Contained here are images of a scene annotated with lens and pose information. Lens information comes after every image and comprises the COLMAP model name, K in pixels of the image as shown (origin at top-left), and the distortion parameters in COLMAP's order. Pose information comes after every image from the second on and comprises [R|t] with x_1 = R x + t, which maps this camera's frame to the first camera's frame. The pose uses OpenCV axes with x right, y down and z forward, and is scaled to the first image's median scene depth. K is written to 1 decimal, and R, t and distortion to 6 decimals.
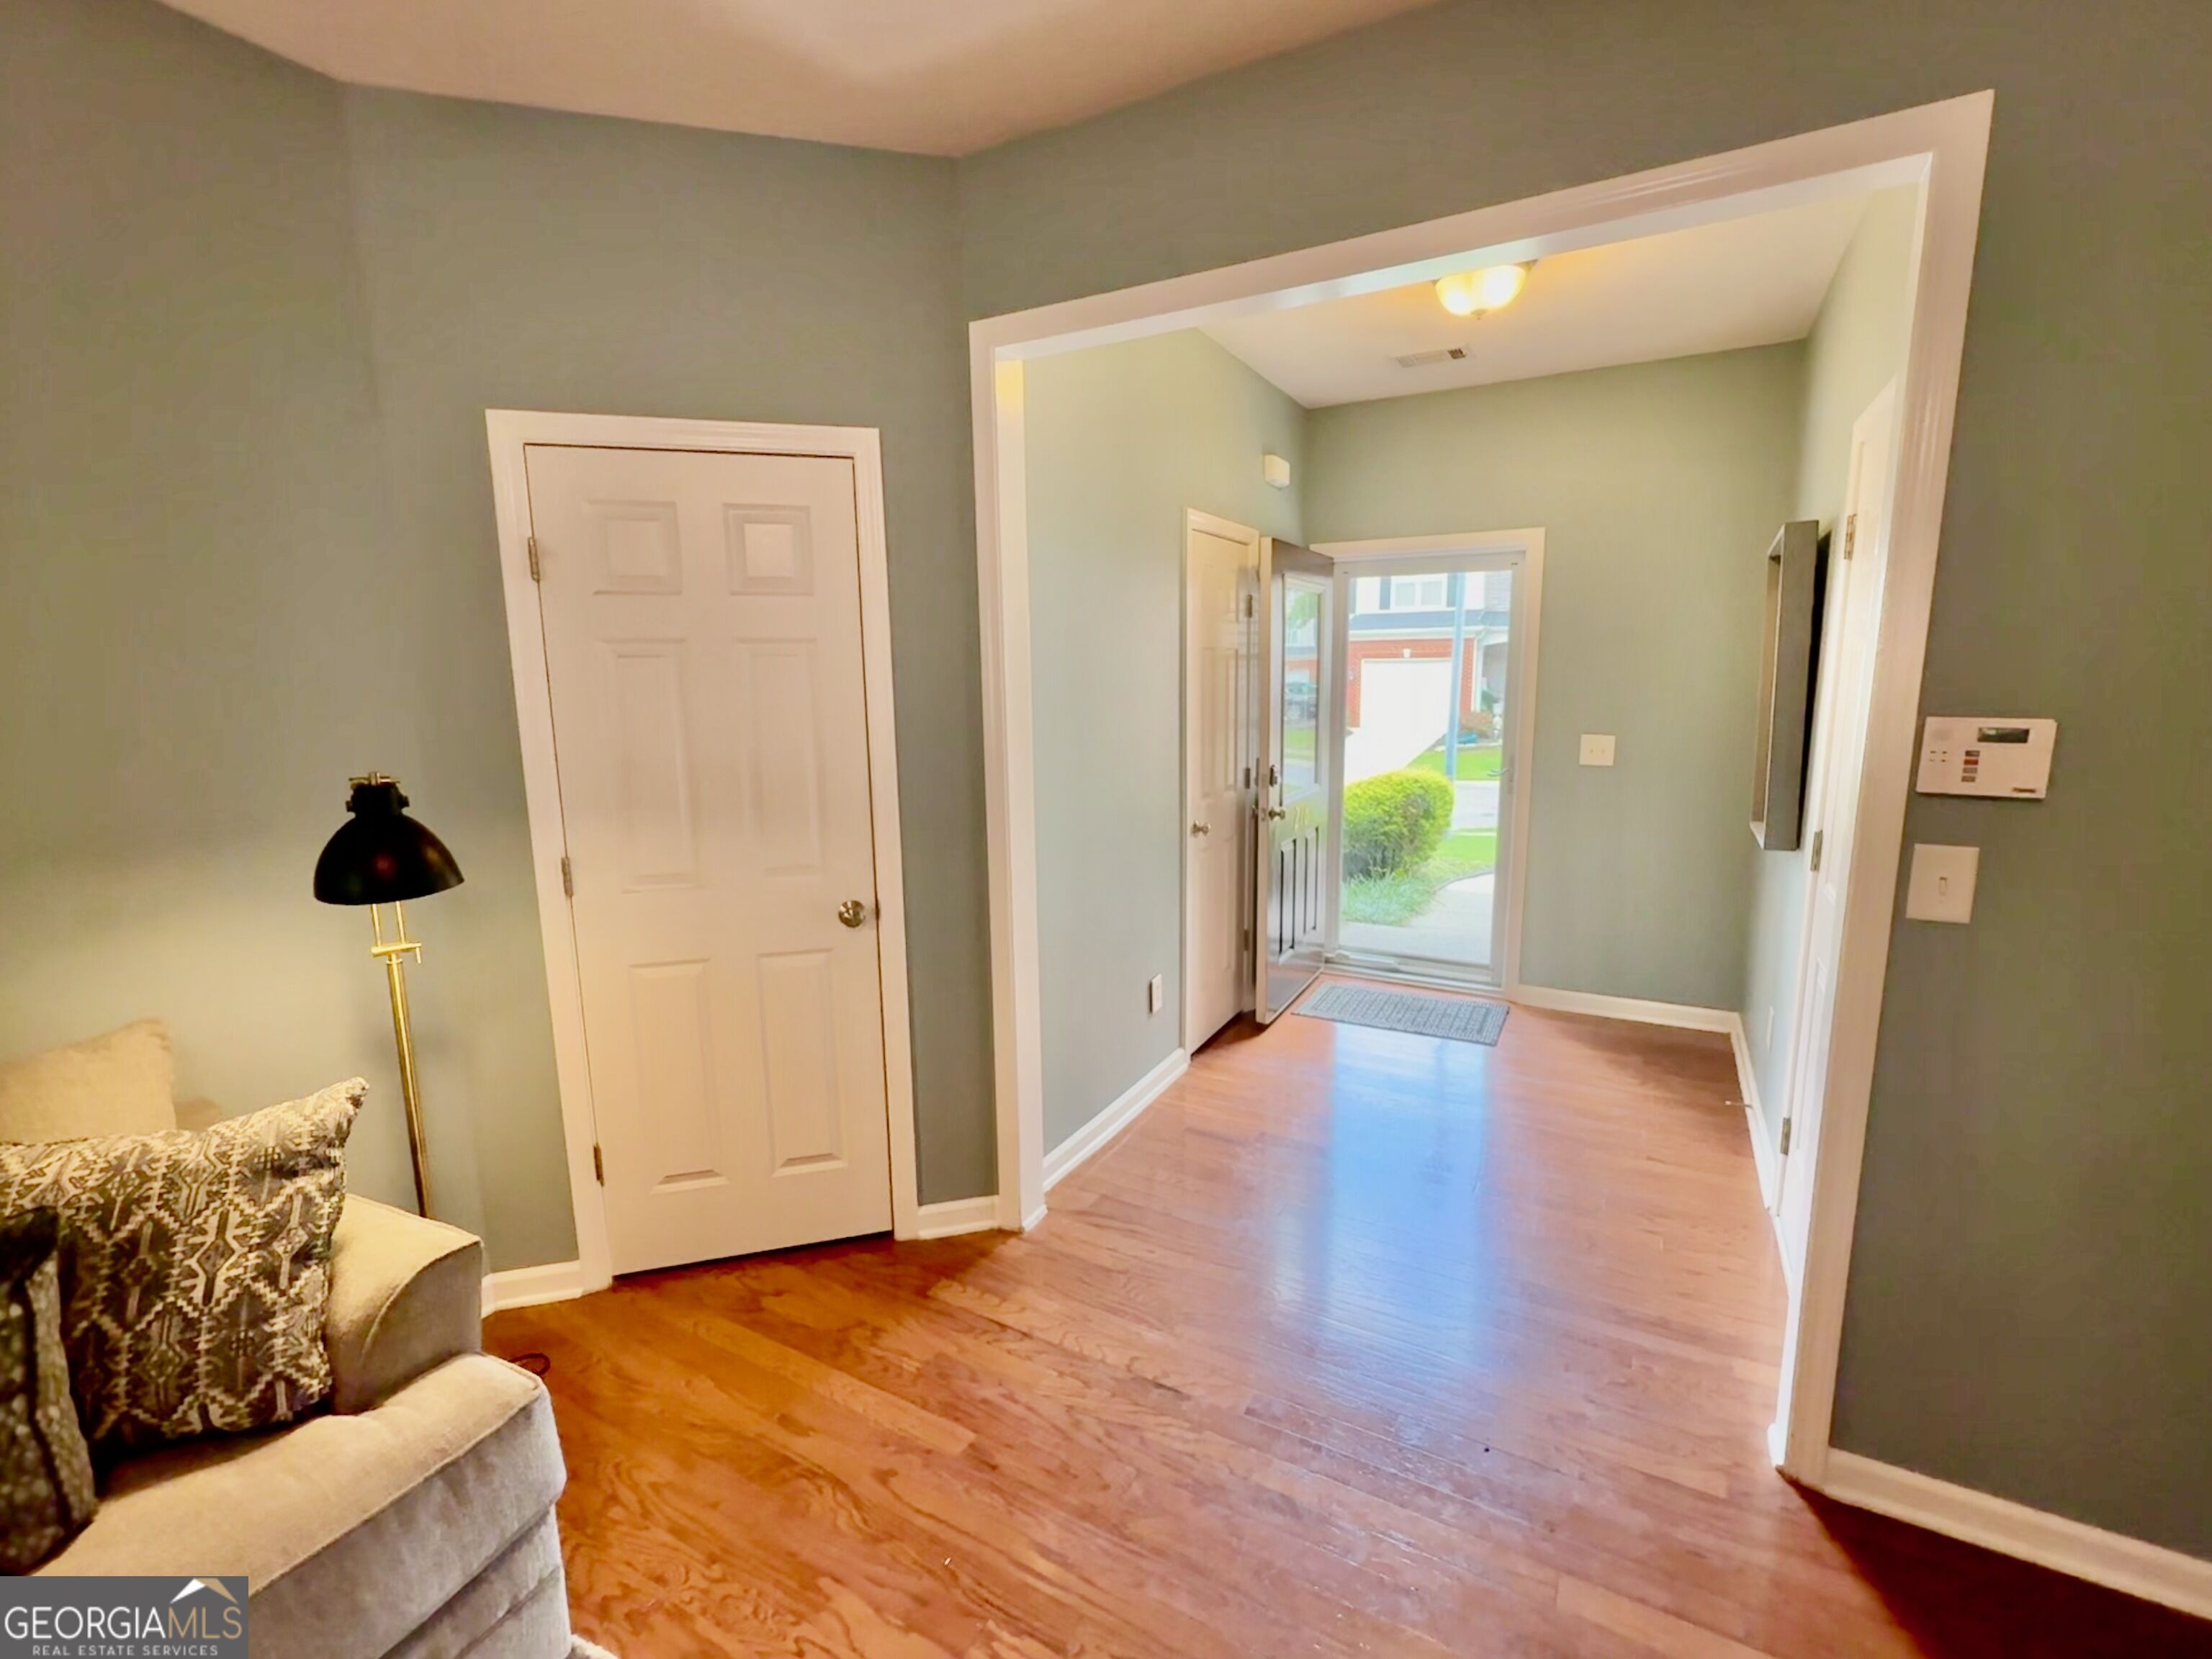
lens RADIAL K [[989.1, 0, 1112.7], [0, 989.1, 827.4], [0, 0, 1]] dist [-0.000339, -0.000035]
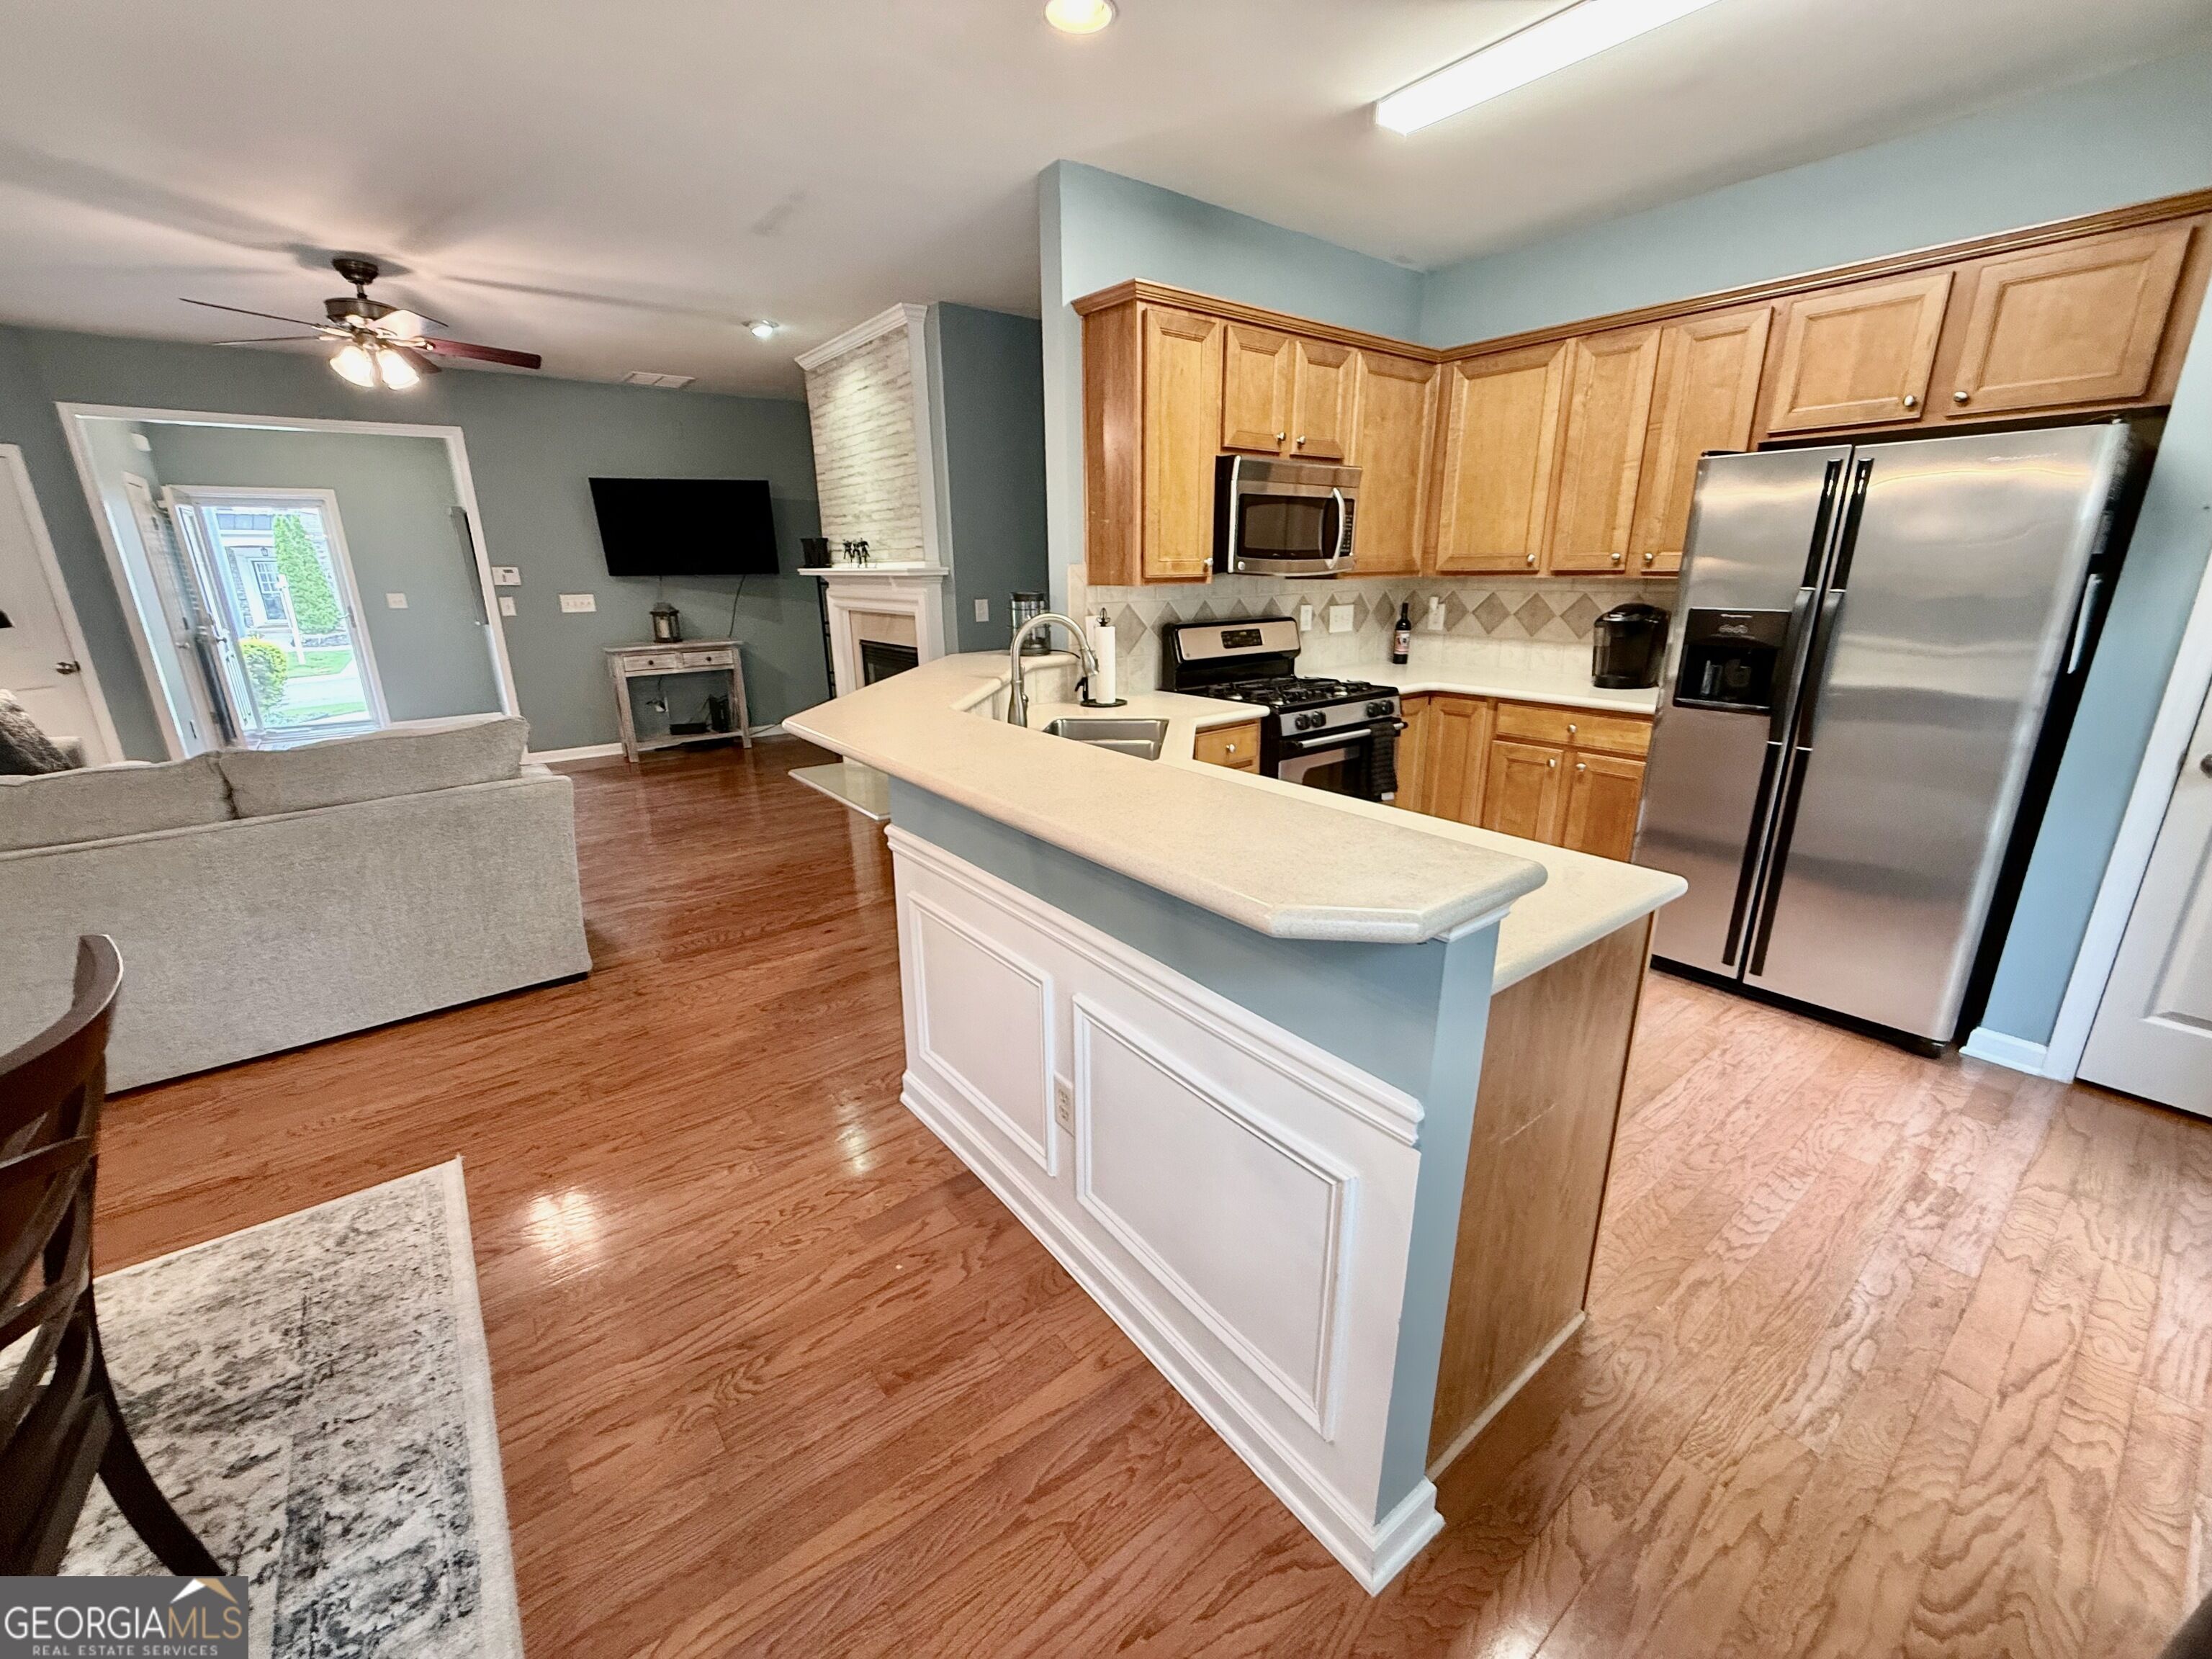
lens RADIAL K [[880.5, 0, 1113.7], [0, 880.5, 823.6], [0, 0, 1]] dist [0.000962, 0.000108]
pose [[0.396813, -0.251003, 0.882914, -1.780921], [0.155201, 0.966383, 0.204980, 0.601006], [-0.904684, 0.055690, 0.422429, -3.022620]]
